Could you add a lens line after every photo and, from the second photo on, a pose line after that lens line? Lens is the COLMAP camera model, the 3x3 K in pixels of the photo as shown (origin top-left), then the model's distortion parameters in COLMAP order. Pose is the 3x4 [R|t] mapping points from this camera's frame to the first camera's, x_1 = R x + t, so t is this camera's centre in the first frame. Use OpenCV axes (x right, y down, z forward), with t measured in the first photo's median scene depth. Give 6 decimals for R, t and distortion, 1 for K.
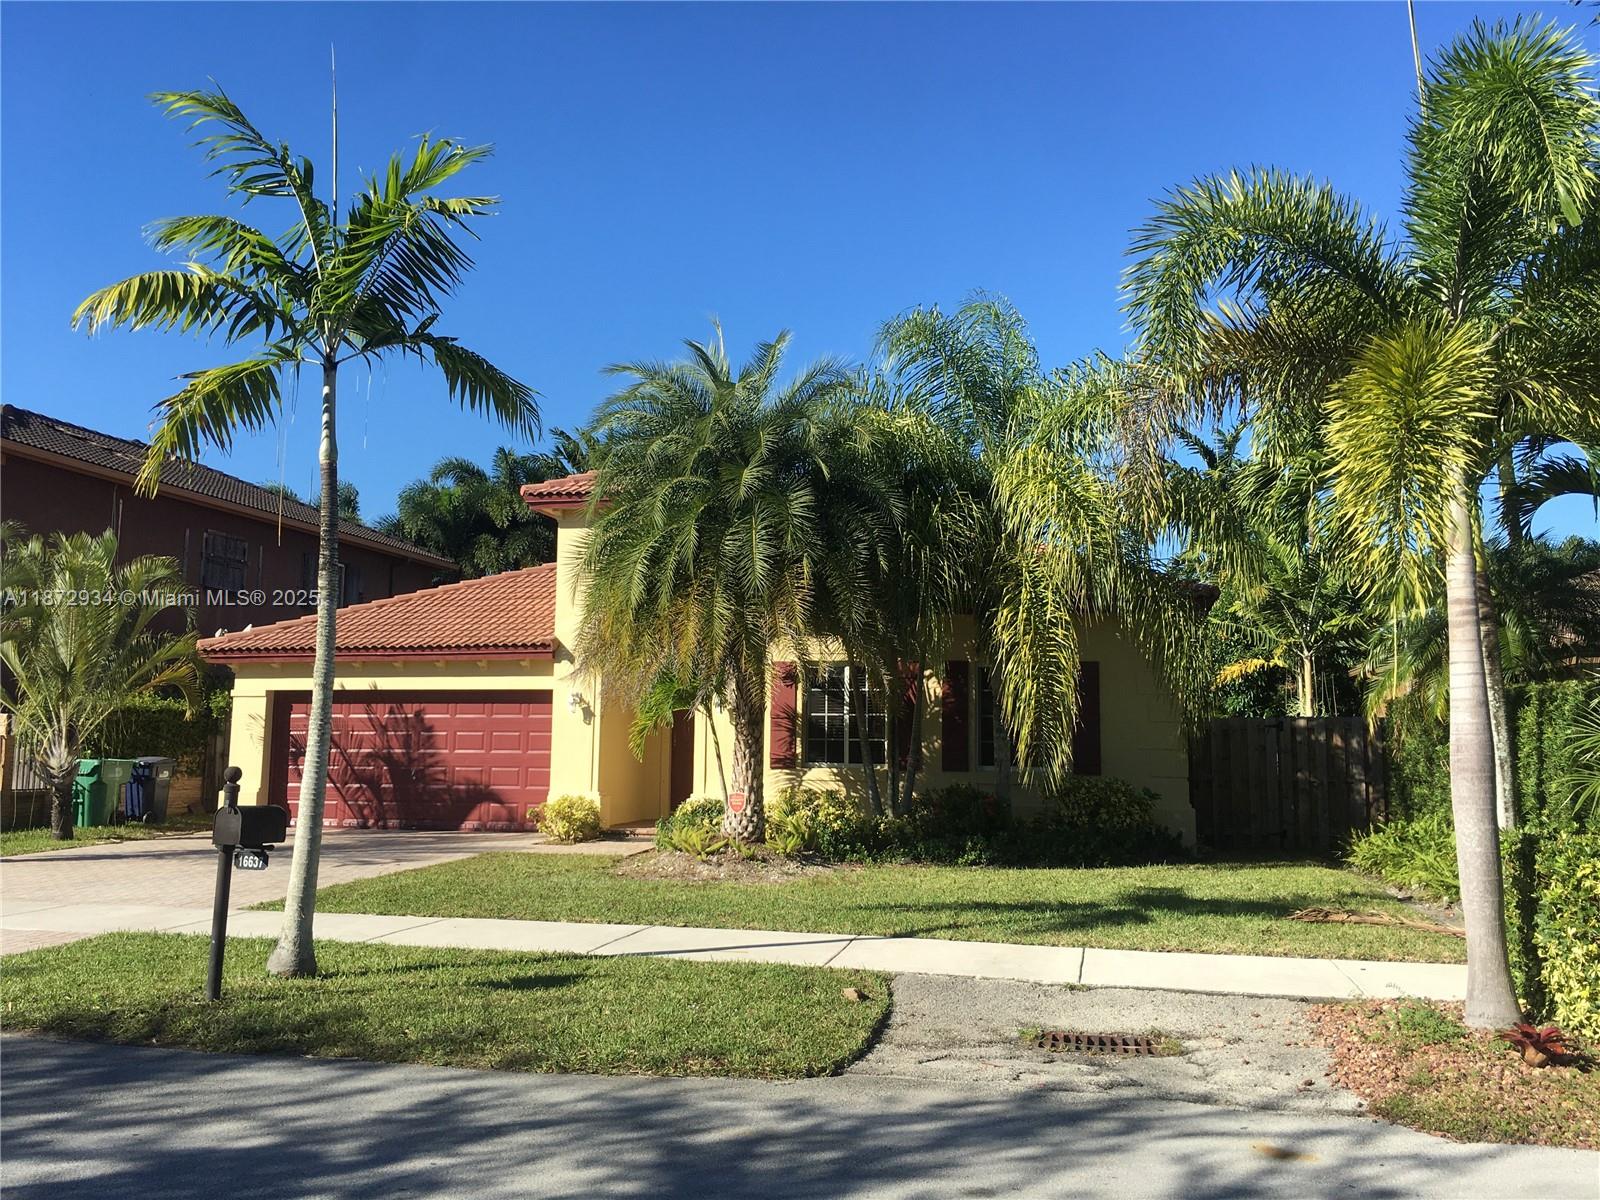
lens RADIAL K [[1362.5, 0, 800.0], [0, 1362.5, 600.0], [0, 0, 1]] dist [0.101364, -0.126347]
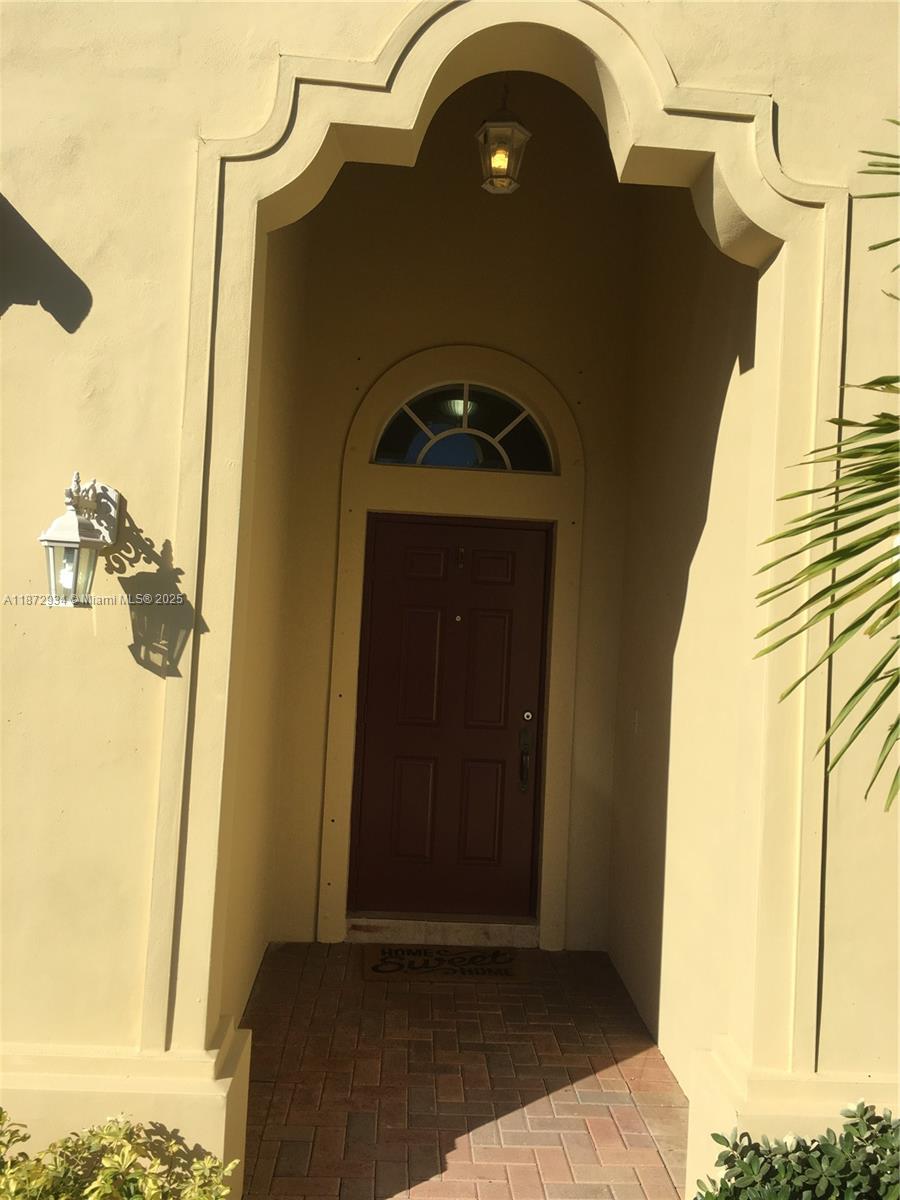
lens RADIAL K [[1021.9, 0, 450.0], [0, 1021.9, 600.0], [0, 0, 1]] dist [0.101364, -0.126347]
pose [[0.954601, 0.048165, 0.293969, -0.156188], [-0.076639, 0.993333, 0.086117, 0.065879], [-0.287862, -0.104737, 0.951927, 0.847714]]
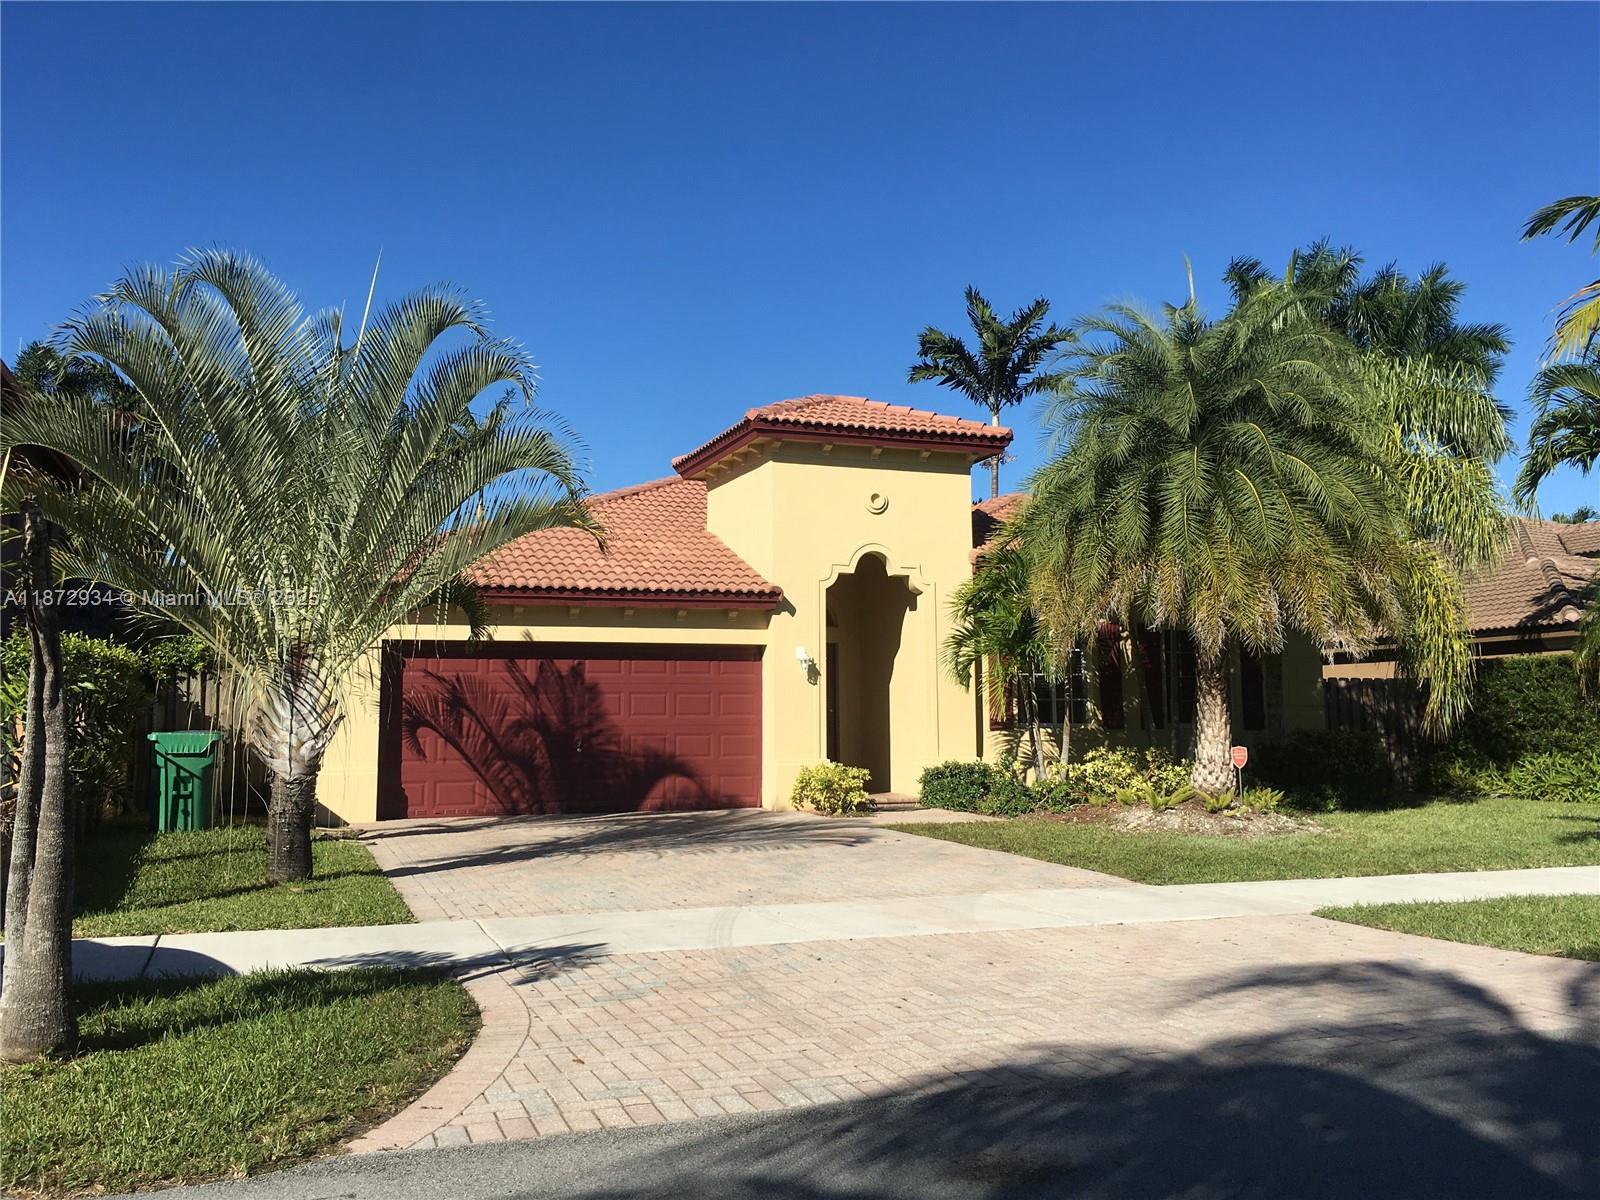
lens RADIAL K [[1362.5, 0, 800.0], [0, 1362.5, 600.0], [0, 0, 1]] dist [0.101364, -0.126347]
pose [[0.816369, 0.032406, 0.576621, -0.663925], [-0.055180, 0.998234, 0.022022, 0.016754], [-0.574889, -0.049796, 0.816715, 0.278607]]
